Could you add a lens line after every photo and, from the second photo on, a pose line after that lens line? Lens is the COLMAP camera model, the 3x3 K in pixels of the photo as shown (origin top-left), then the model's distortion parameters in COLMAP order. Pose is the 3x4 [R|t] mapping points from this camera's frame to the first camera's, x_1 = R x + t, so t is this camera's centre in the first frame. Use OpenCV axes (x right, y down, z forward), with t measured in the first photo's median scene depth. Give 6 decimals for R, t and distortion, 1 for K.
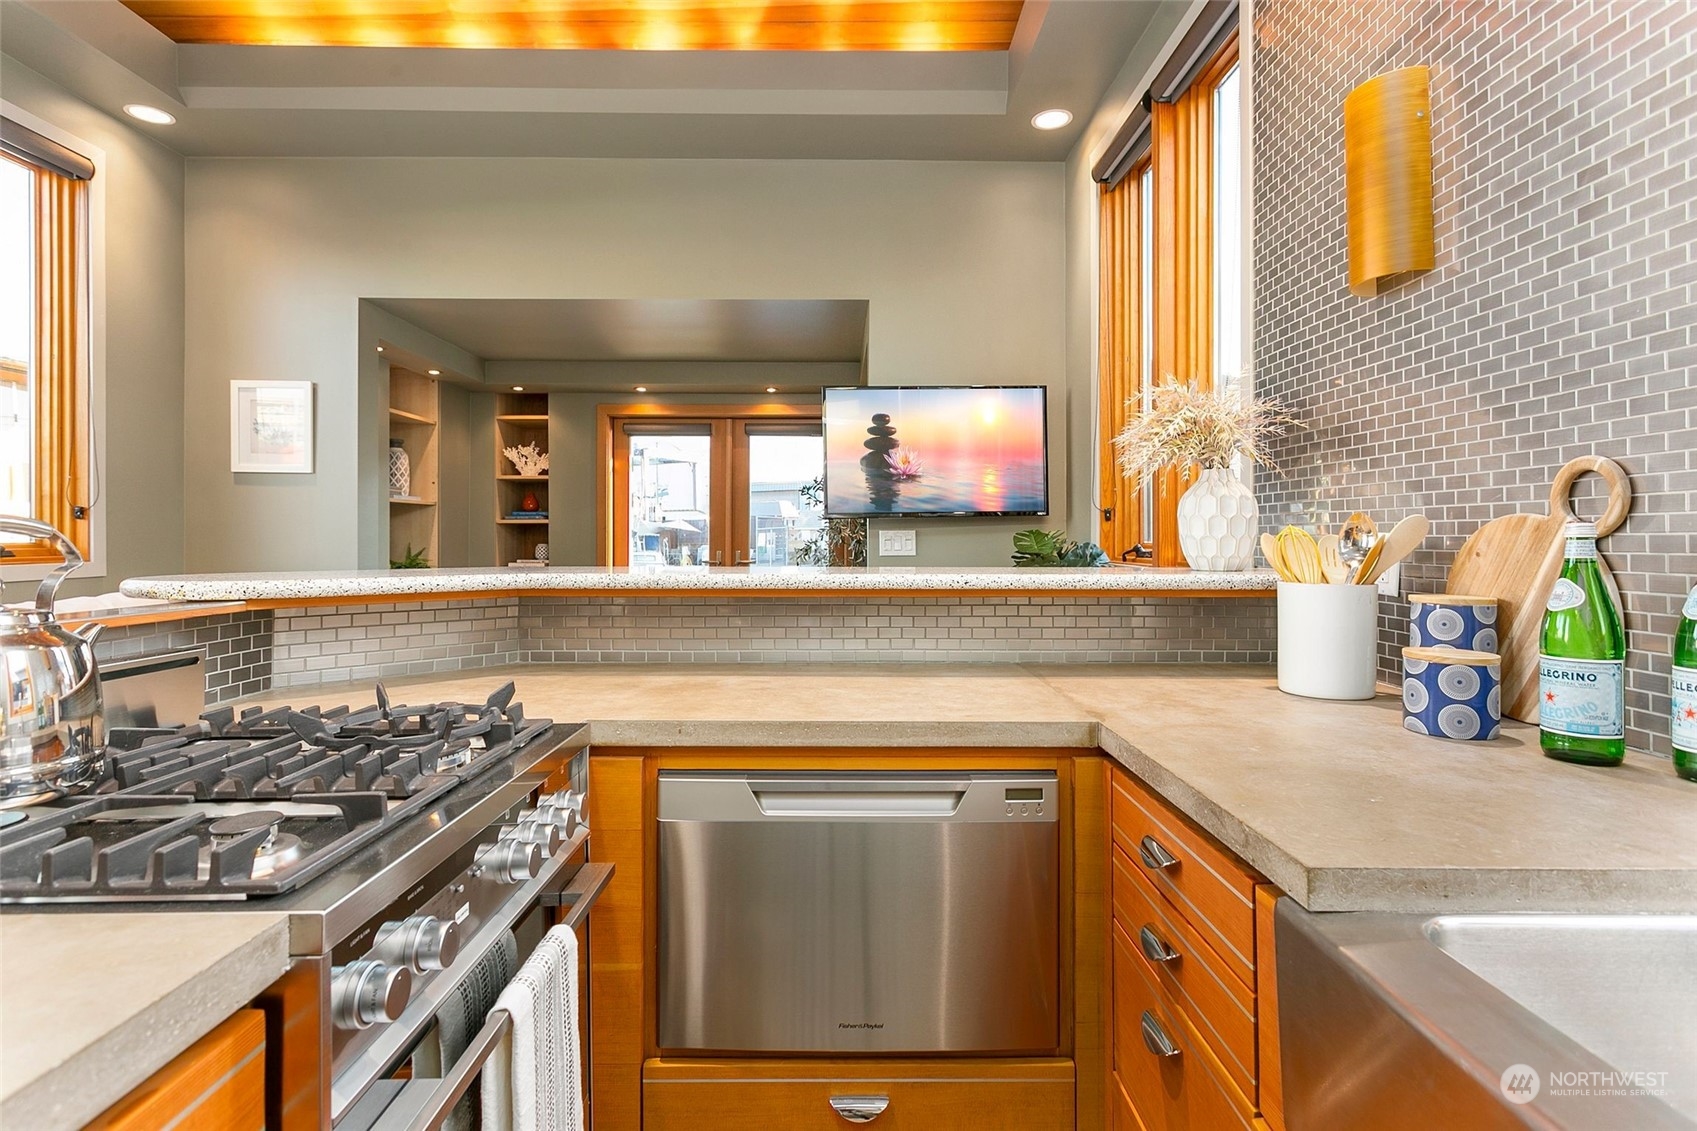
lens RADIAL K [[851.6, 0, 853.6], [0, 851.6, 546.7], [0, 0, 1]] dist [0.003896, 0.001283]
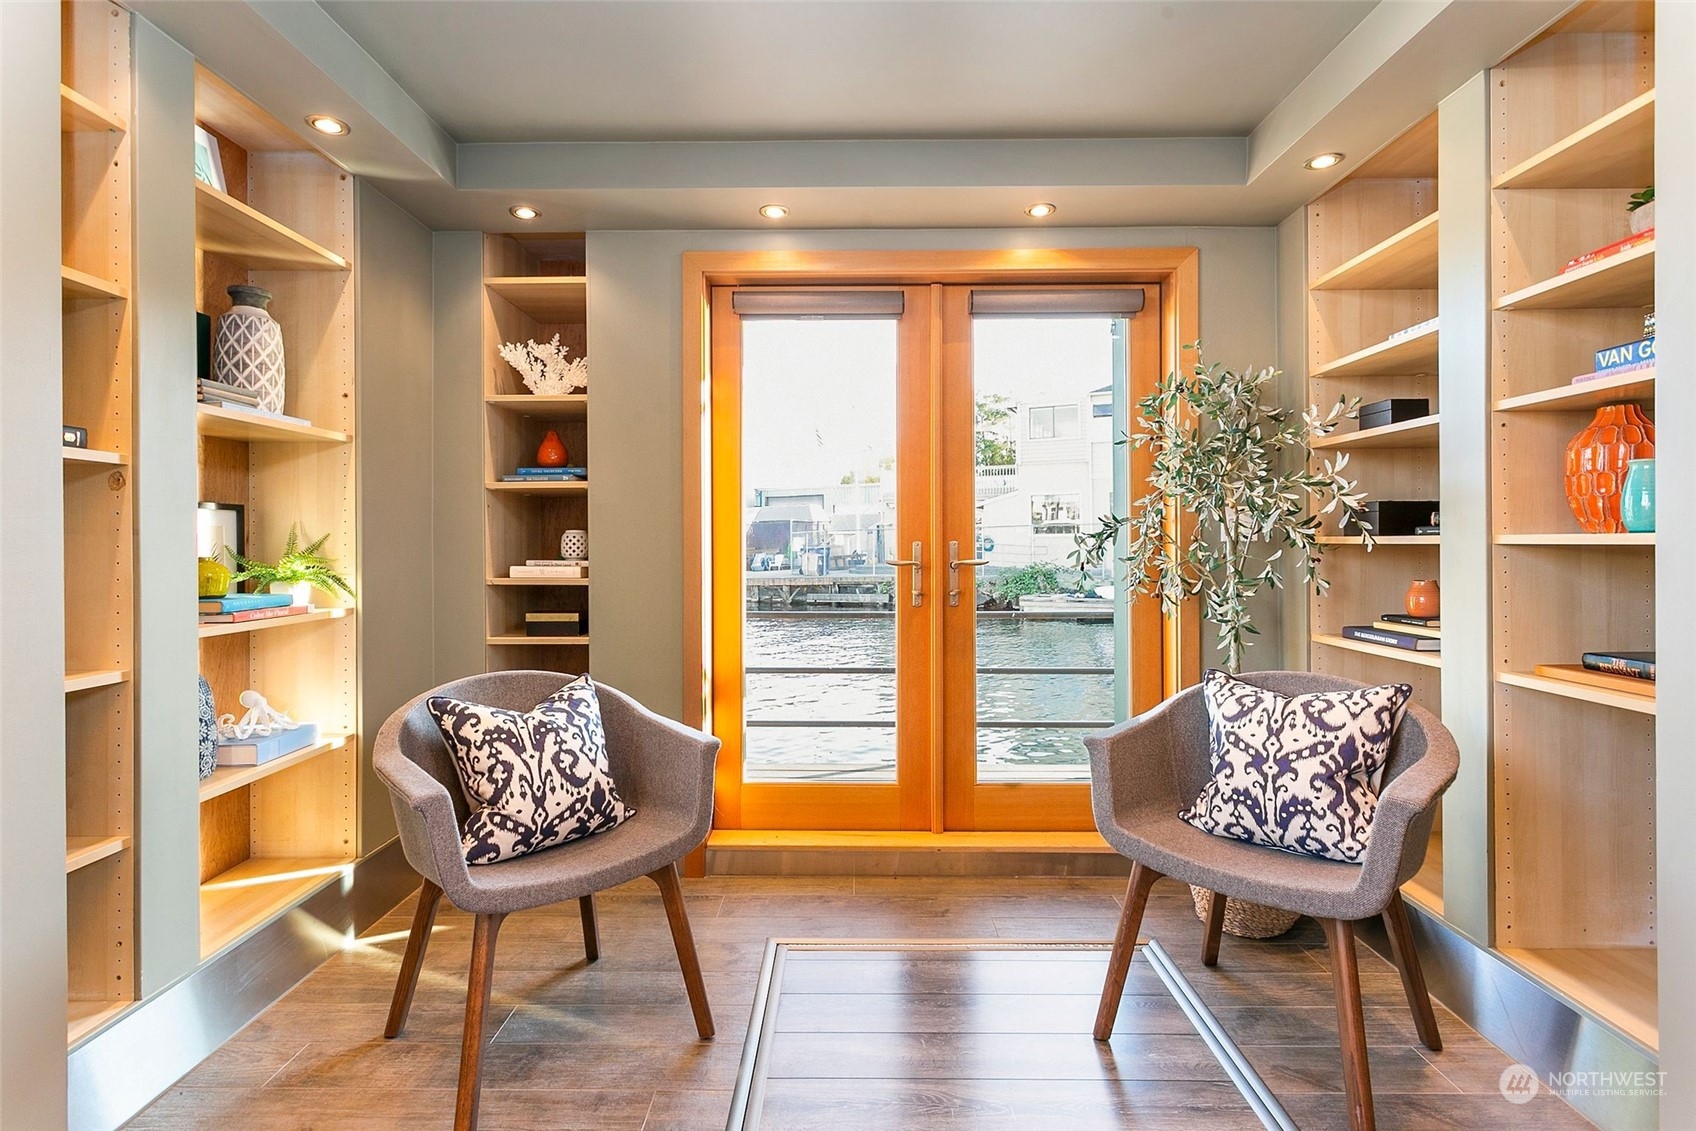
lens RADIAL K [[851.1, 0, 853.1], [0, 851.1, 546.7], [0, 0, 1]] dist [0.003896, 0.001283]
pose [[0.999829, -0.006433, -0.017343, -0.334626], [0.006316, 0.999957, -0.006826, 0.020019], [0.017386, 0.006715, 0.999826, 0.866176]]
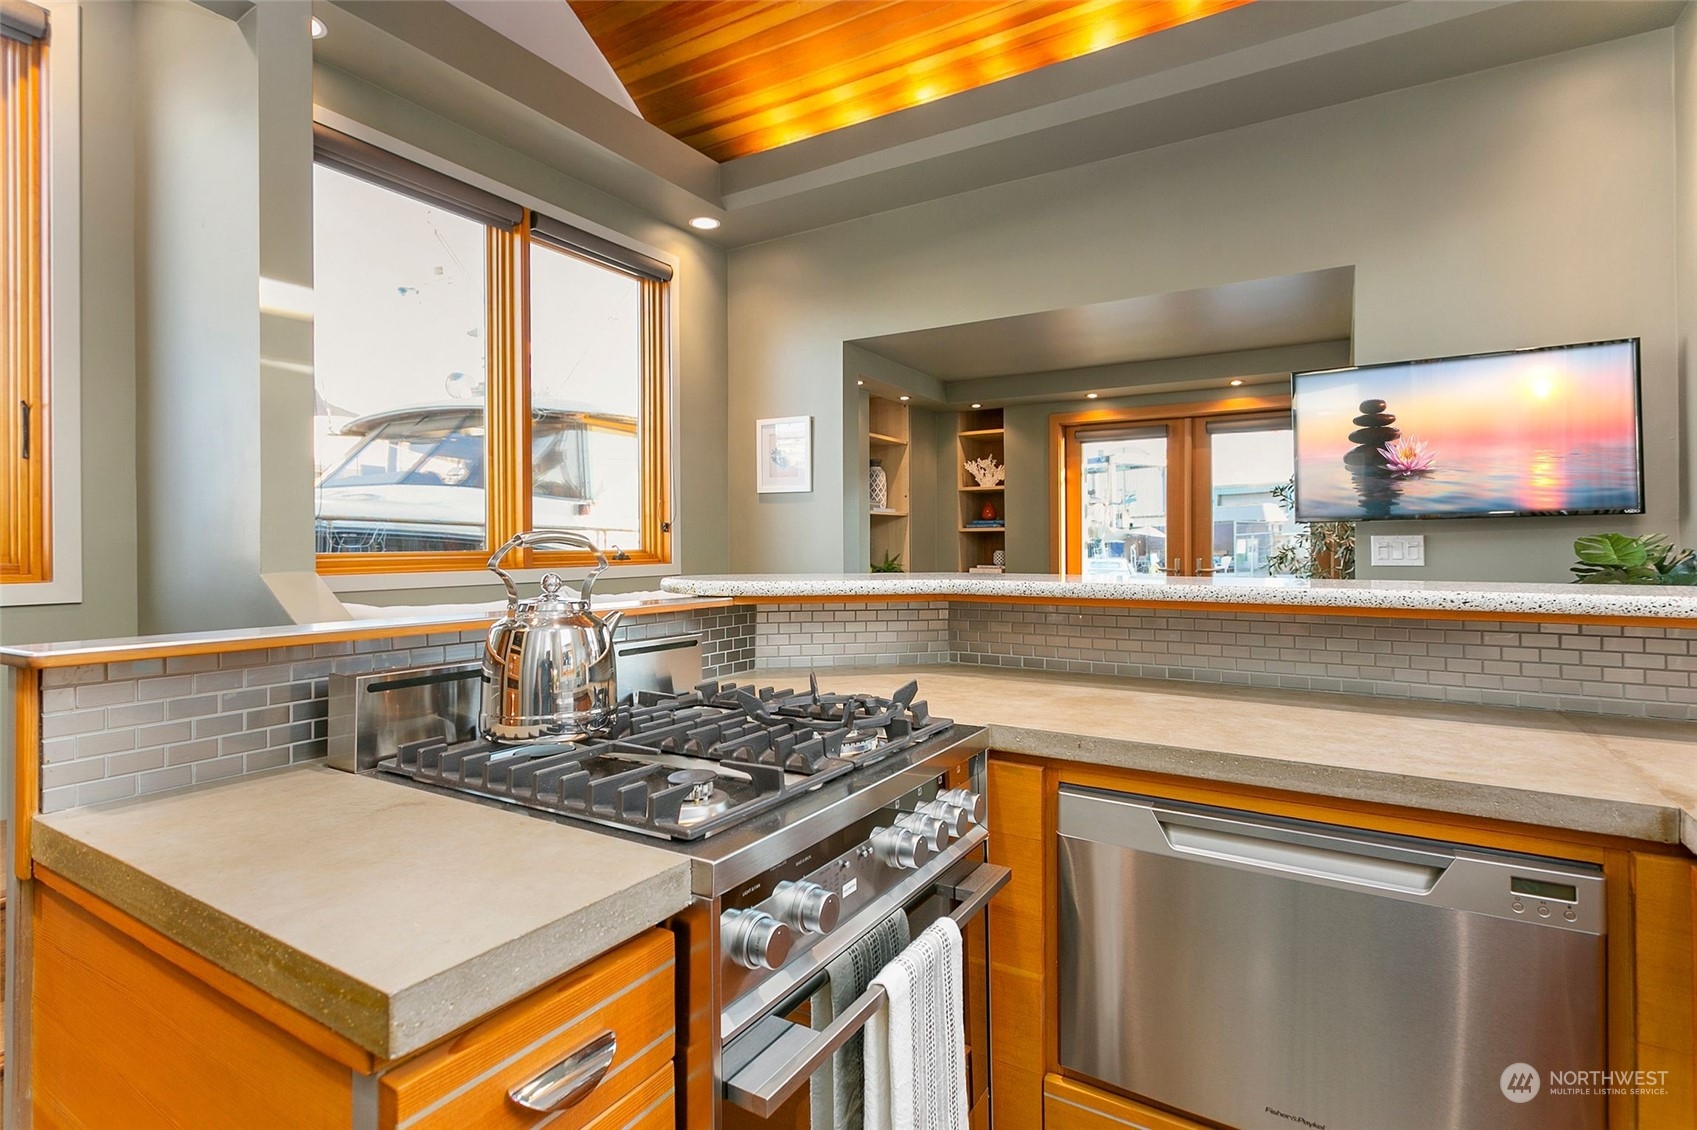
lens RADIAL K [[836.8, 0, 839.4], [0, 836.8, 552.2], [0, 0, 1]] dist [0.002256, 0.001549]
pose [[0.847604, 0.003172, -0.530621, 0.033457], [-0.003693, 0.999993, 0.000078, -0.001405], [0.530617, 0.001894, 0.847609, 0.023161]]
